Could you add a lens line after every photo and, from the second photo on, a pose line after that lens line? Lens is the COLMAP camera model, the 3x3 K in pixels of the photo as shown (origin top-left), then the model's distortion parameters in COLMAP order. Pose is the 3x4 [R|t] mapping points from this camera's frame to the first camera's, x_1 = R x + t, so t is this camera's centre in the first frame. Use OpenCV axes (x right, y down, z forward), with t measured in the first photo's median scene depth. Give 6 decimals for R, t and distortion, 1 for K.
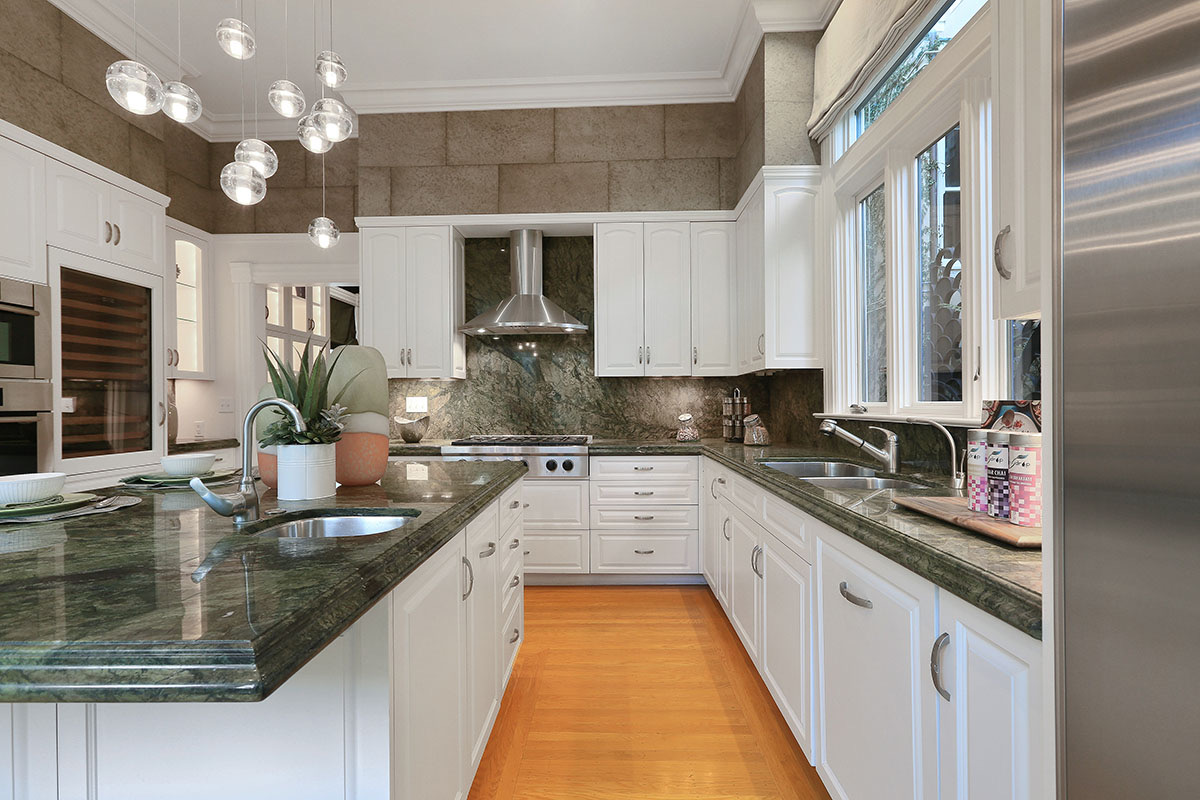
lens RADIAL K [[553.1, 0, 602.3], [0, 553.1, 402.0], [0, 0, 1]] dist [-0.003570, 0.002125]
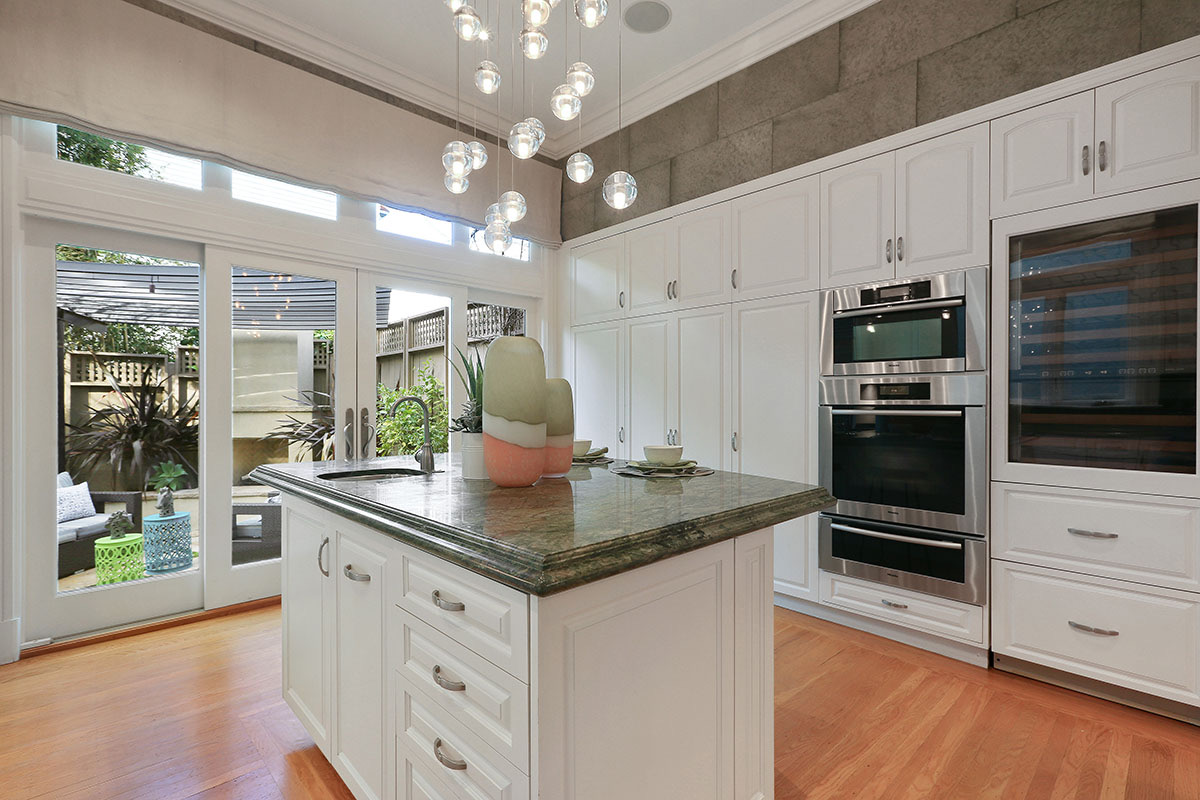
lens RADIAL K [[553.1, 0, 602.4], [0, 553.1, 402.9], [0, 0, 1]] dist [-0.003570, 0.002125]
pose [[-0.703519, 0.003919, -0.710666, 0.051025], [0.002411, 0.999992, 0.003127, 0.005444], [0.710673, 0.000486, -0.703523, 0.822579]]
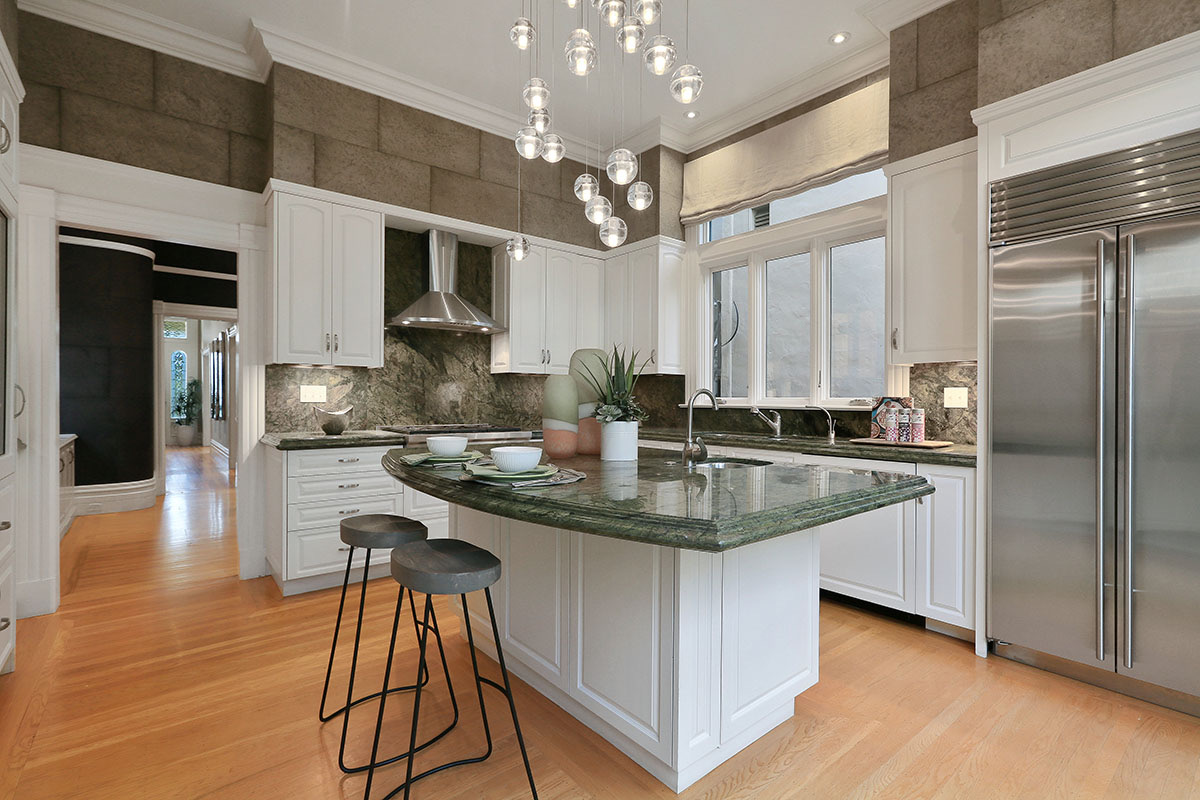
lens RADIAL K [[553.1, 0, 605.9], [0, 553.1, 400.7], [0, 0, 1]] dist [-0.003570, 0.002125]
pose [[0.750605, 0.008573, 0.660696, -0.606217], [-0.012381, 0.999923, 0.001092, 0.009357], [-0.660635, -0.008999, 0.750653, -0.007510]]
